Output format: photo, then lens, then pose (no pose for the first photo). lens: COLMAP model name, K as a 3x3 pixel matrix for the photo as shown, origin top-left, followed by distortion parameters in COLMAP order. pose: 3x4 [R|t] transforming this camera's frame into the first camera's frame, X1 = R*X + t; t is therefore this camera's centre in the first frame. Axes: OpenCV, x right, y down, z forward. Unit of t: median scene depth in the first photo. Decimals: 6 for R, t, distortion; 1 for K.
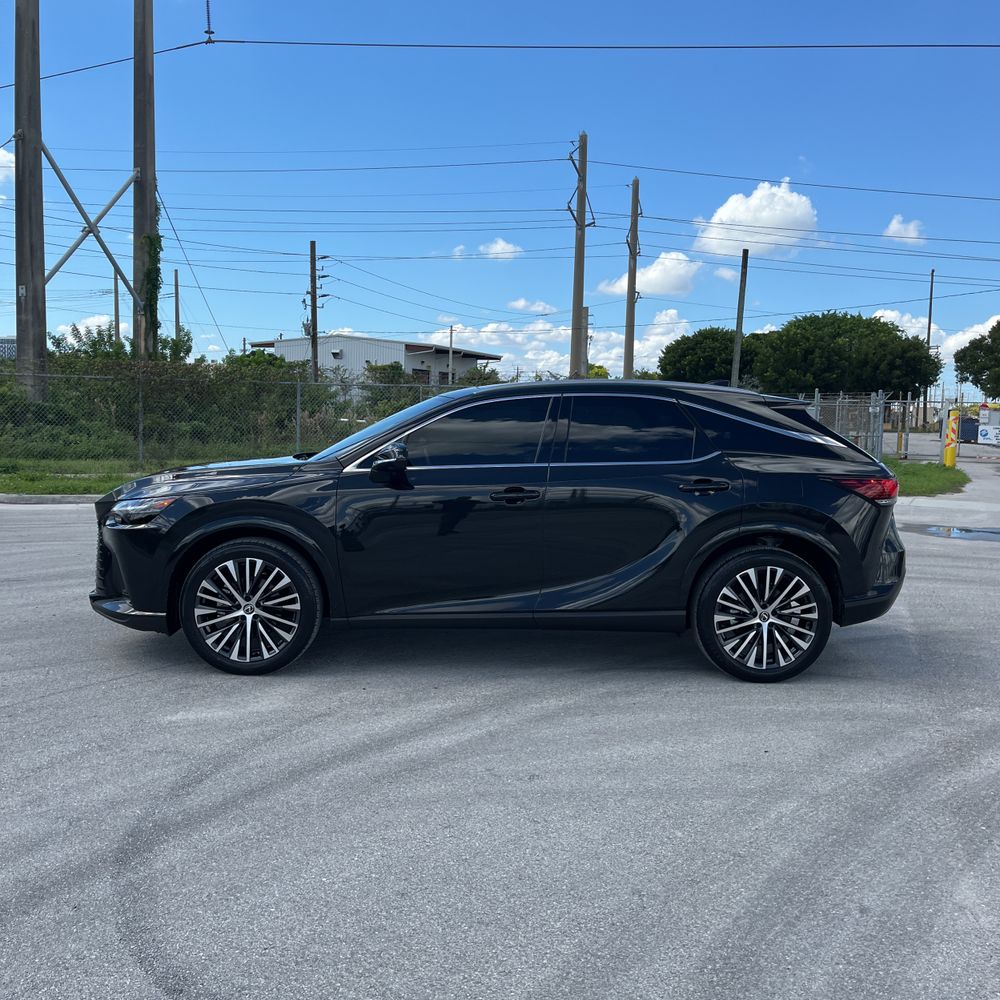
lens RADIAL K [[1006.1, 0, 497.5], [0, 1006.1, 467.5], [0, 0, 1]] dist [-0.000207, -0.003208]
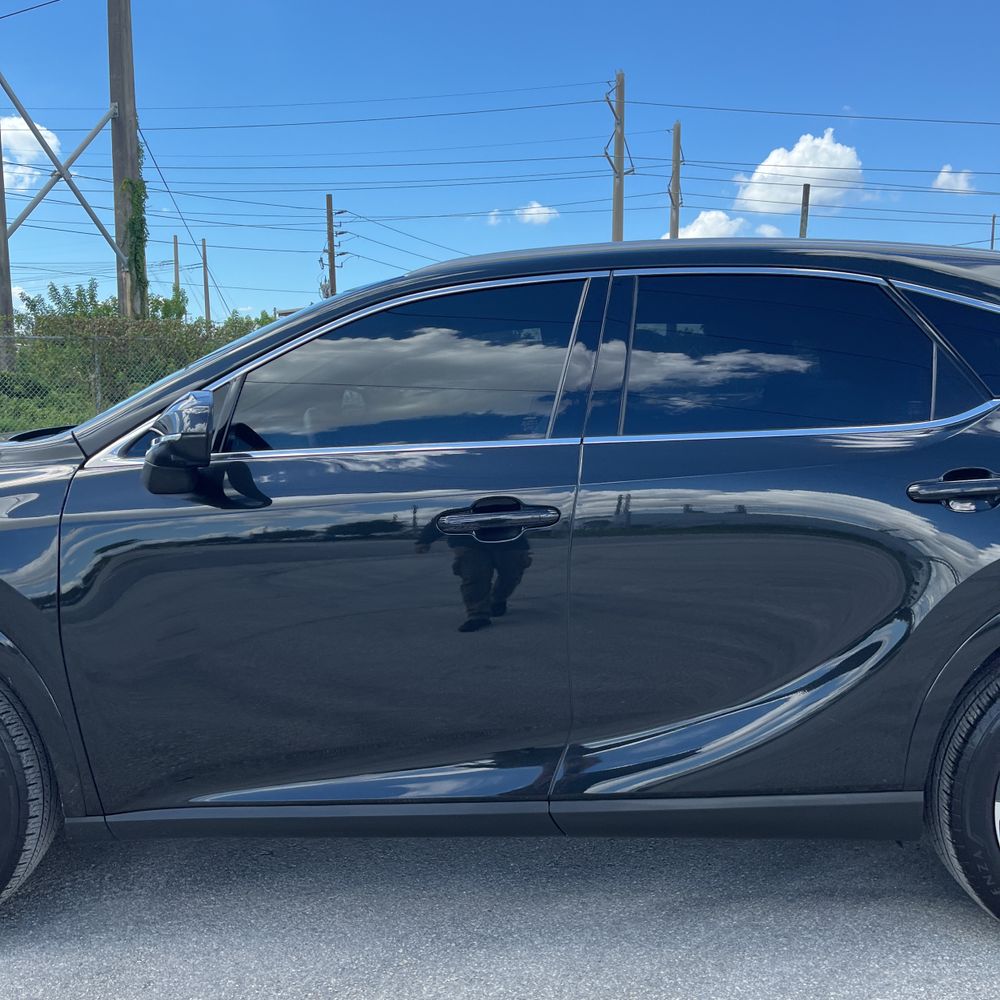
lens RADIAL K [[1010.5, 0, 497.3], [0, 1010.5, 493.2], [0, 0, 1]] dist [0.031598, -0.019411]
pose [[0.999069, -0.017250, -0.039545, 0.005800], [0.019481, 0.998199, 0.056743, -0.000960], [0.038495, -0.057461, 0.997605, 0.103342]]
